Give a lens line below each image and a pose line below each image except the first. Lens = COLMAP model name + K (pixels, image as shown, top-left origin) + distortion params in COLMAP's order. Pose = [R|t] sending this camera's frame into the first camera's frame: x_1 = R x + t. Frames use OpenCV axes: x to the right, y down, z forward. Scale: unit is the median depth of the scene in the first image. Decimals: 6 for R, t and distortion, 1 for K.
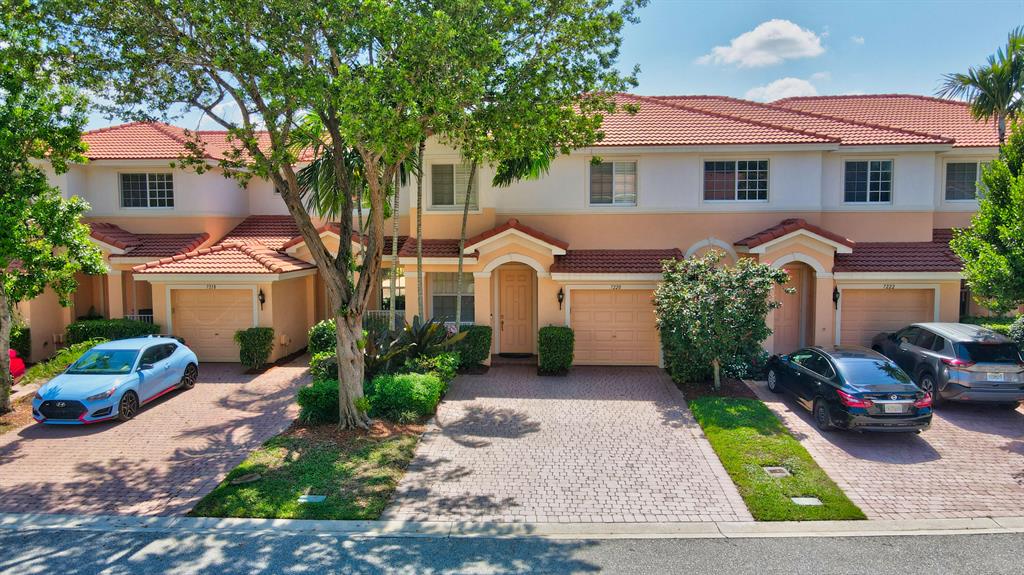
lens RADIAL K [[756.7, 0, 511.7], [0, 756.7, 276.8], [0, 0, 1]] dist [0.003776, 0.008297]
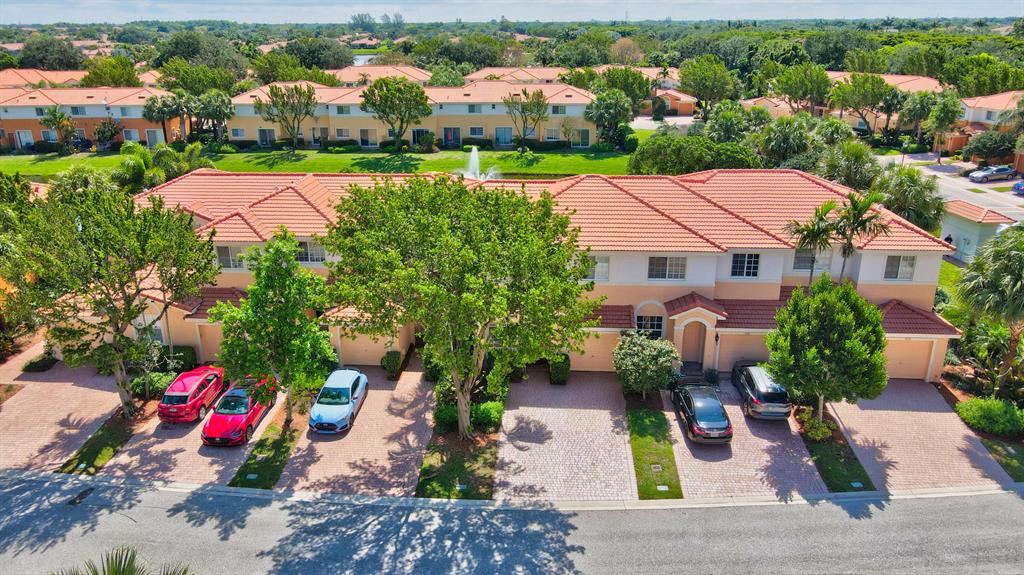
lens RADIAL K [[756.7, 0, 512.3], [0, 756.7, 290.3], [0, 0, 1]] dist [0.003776, 0.008297]
pose [[0.999986, -0.003499, 0.003918, -0.093818], [0.002268, 0.960369, 0.278724, -0.876808], [-0.004738, -0.278711, 0.960363, -1.029573]]
